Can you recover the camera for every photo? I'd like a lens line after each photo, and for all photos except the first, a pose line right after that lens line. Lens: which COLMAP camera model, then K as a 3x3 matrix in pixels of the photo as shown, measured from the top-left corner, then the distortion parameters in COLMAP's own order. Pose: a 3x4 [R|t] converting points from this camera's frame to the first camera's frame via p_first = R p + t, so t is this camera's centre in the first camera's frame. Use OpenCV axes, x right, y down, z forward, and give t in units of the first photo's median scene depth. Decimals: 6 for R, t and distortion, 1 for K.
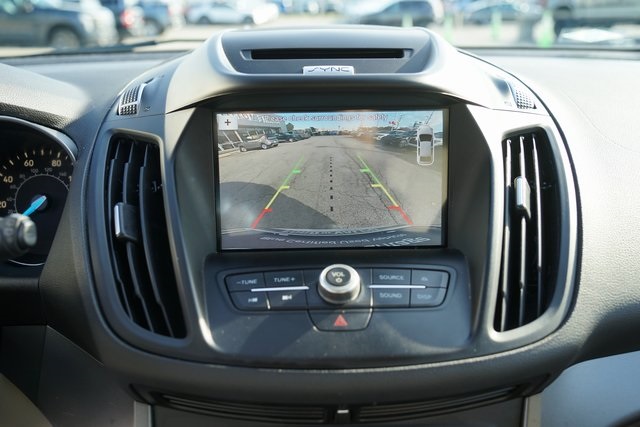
lens RADIAL K [[618.8, 0, 320.0], [0, 618.8, 213.5], [0, 0, 1]] dist [0.005307, 0.008821]
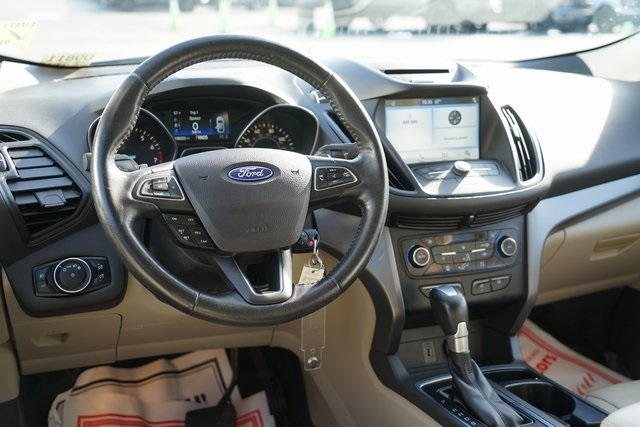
lens RADIAL K [[733.6, 0, 320.0], [0, 733.6, 213.5], [0, 0, 1]] dist [0.125694, 0.000651]
pose [[0.939626, -0.067601, 0.335460, -1.515754], [0.074542, 0.997187, -0.007842, 0.277150], [-0.333987, 0.032375, 0.942022, -1.586890]]
